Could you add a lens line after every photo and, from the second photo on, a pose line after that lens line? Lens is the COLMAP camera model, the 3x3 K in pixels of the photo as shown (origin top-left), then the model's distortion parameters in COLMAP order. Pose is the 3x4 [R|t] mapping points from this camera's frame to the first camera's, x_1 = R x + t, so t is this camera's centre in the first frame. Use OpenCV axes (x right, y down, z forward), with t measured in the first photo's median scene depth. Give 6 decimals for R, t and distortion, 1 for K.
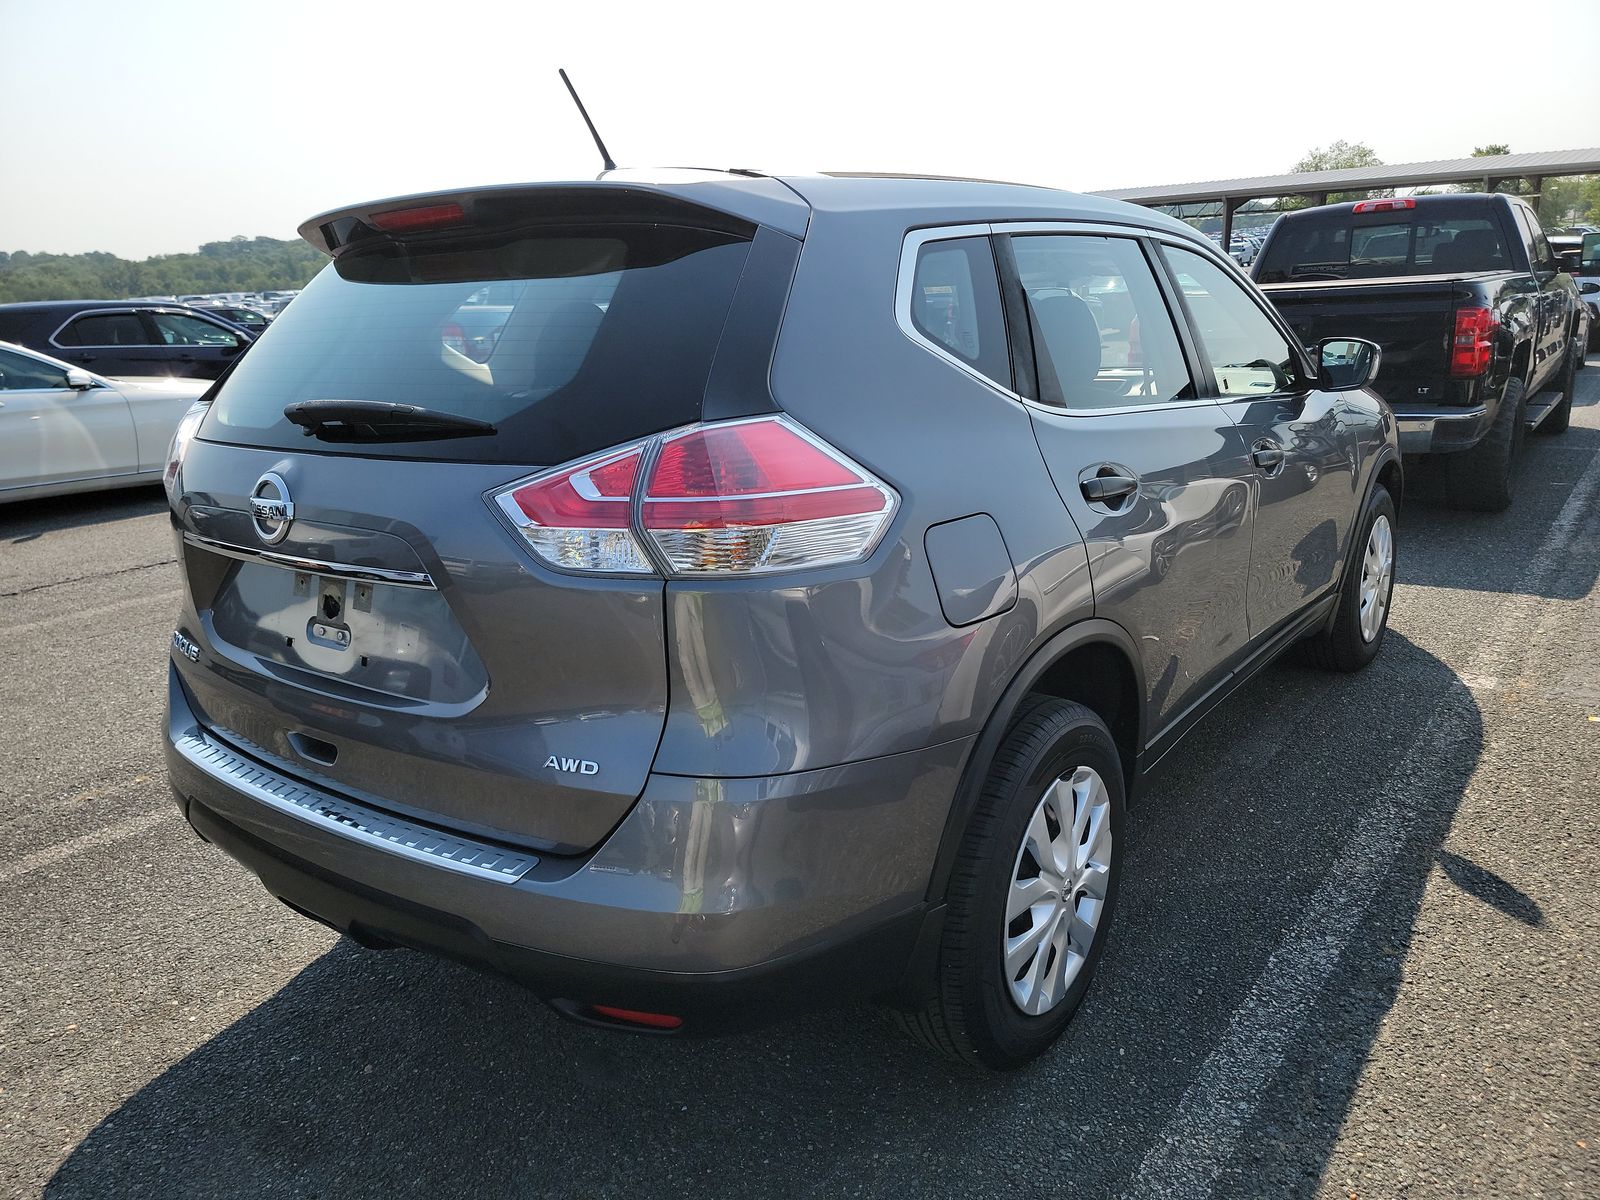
lens RADIAL K [[1141.4, 0, 801.4], [0, 1141.4, 600.7], [0, 0, 1]] dist [0.058420, -0.045625]
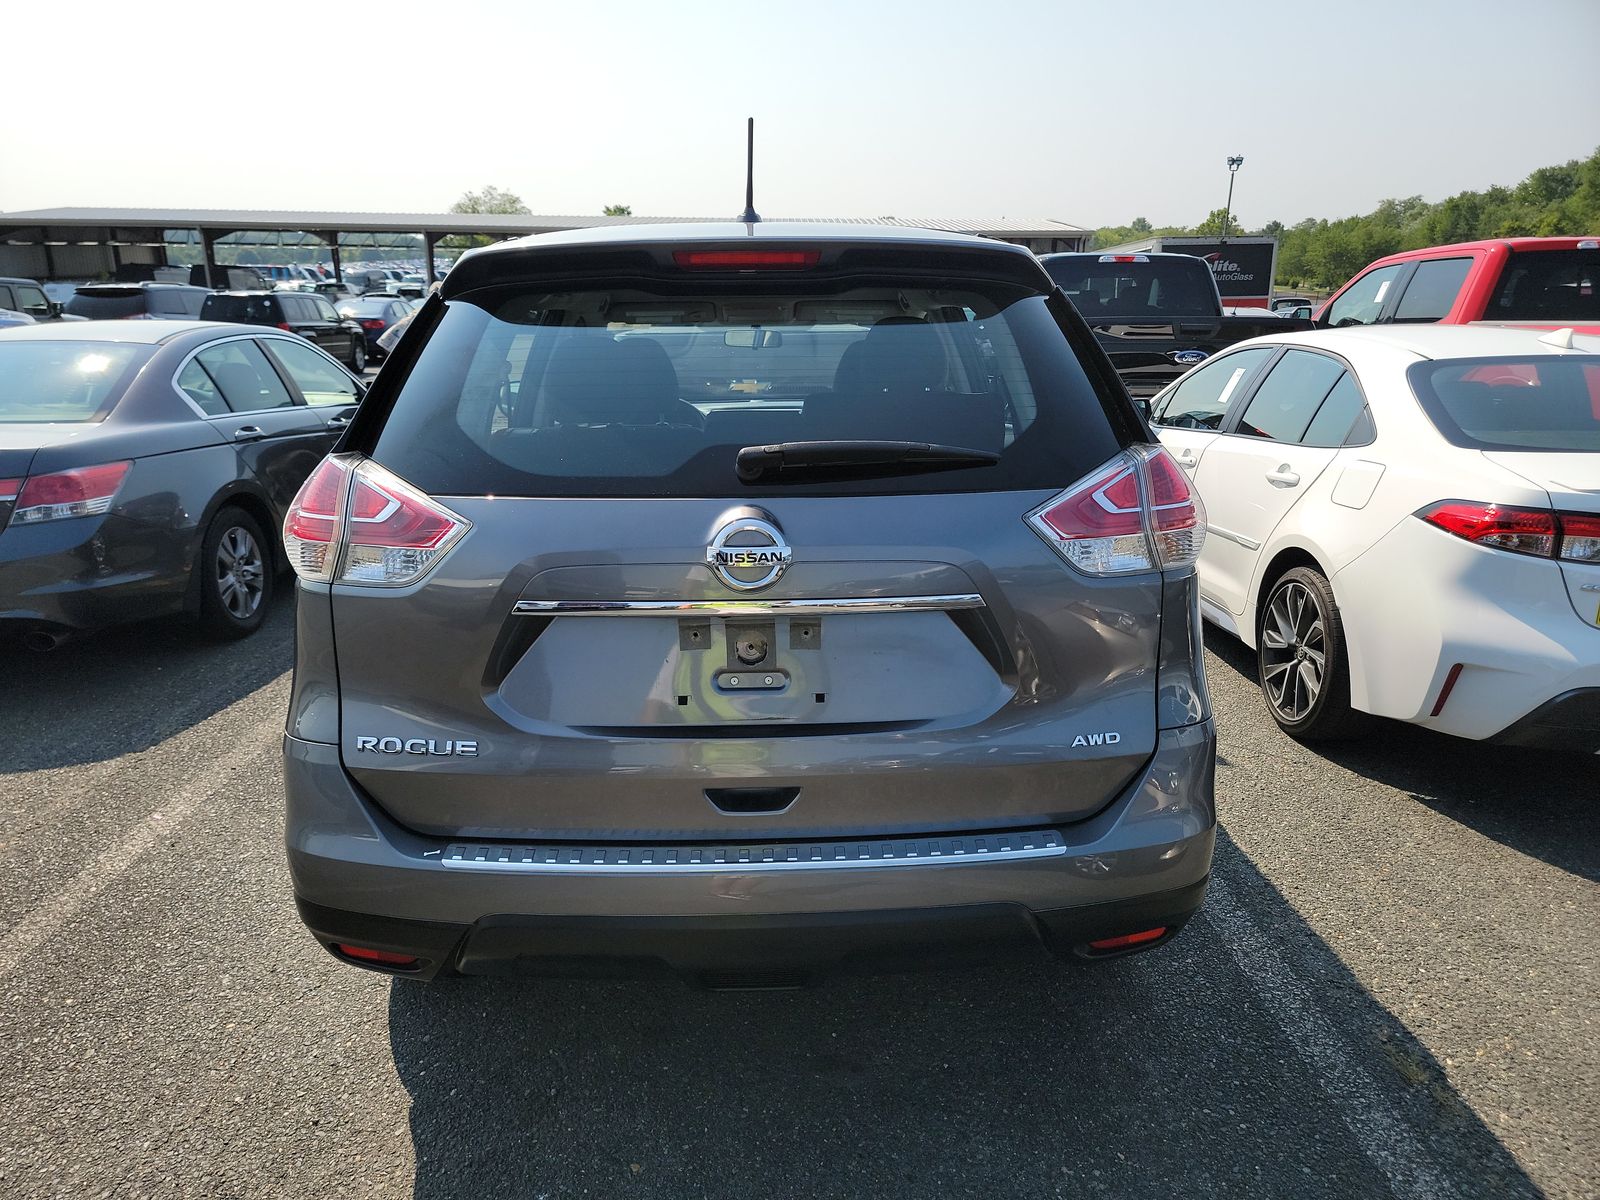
lens RADIAL K [[1141.4, 0, 799.6], [0, 1141.4, 603.2], [0, 0, 1]] dist [0.058420, -0.045625]
pose [[0.781476, -0.121811, 0.611929, -0.933609], [0.135208, 0.990514, 0.024502, -0.053479], [-0.609109, 0.063590, 0.790533, 0.198813]]
